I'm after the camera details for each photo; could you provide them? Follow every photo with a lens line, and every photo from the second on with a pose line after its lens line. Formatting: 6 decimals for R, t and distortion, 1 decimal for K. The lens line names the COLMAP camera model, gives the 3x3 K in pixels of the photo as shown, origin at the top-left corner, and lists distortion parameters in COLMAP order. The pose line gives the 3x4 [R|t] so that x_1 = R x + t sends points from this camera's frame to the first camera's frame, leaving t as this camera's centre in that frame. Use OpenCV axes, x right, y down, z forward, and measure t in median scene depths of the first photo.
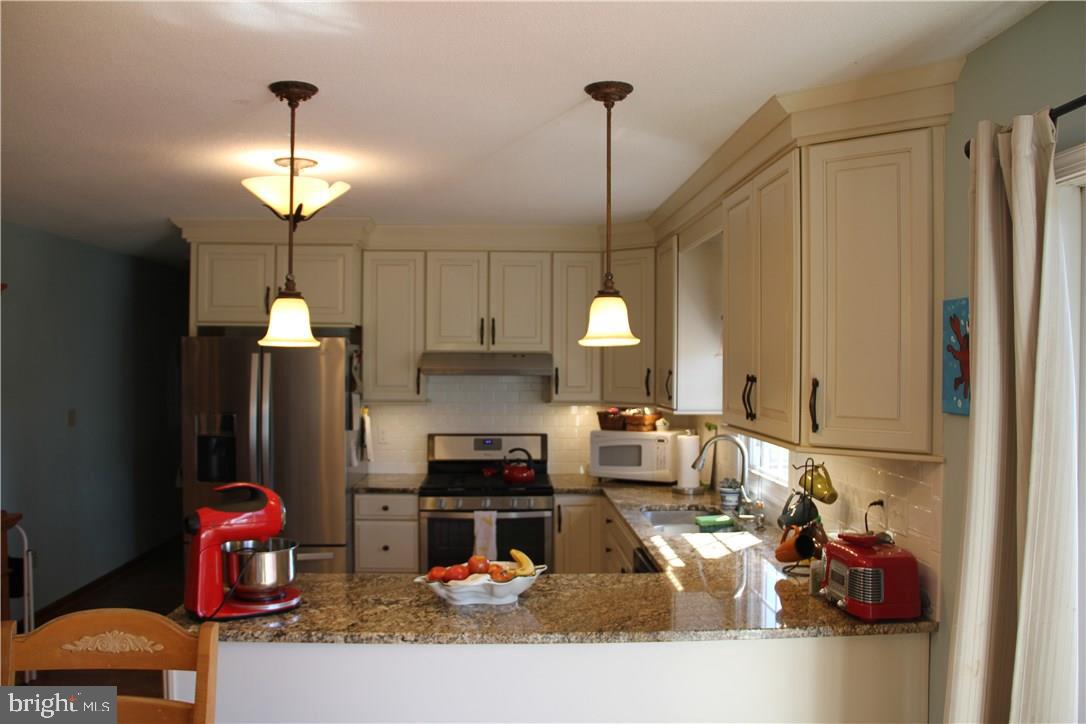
lens RADIAL K [[903.5, 0, 540.5], [0, 903.5, 374.8], [0, 0, 1]] dist [-0.179330, 0.140502]
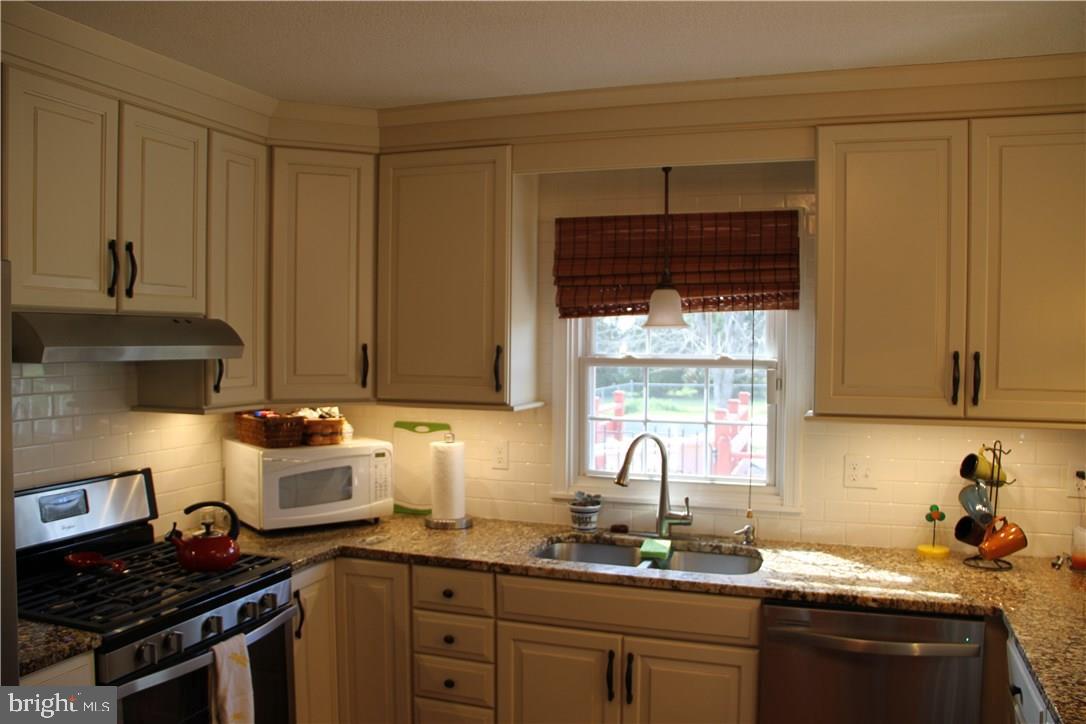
lens RADIAL K [[903.5, 0, 540.5], [0, 903.5, 374.8], [0, 0, 1]] dist [-0.179330, 0.140502]
pose [[0.379547, -0.038927, 0.924353, -0.413529], [0.009510, 0.999226, 0.038175, -0.008029], [-0.925124, -0.005699, 0.379623, 0.639767]]
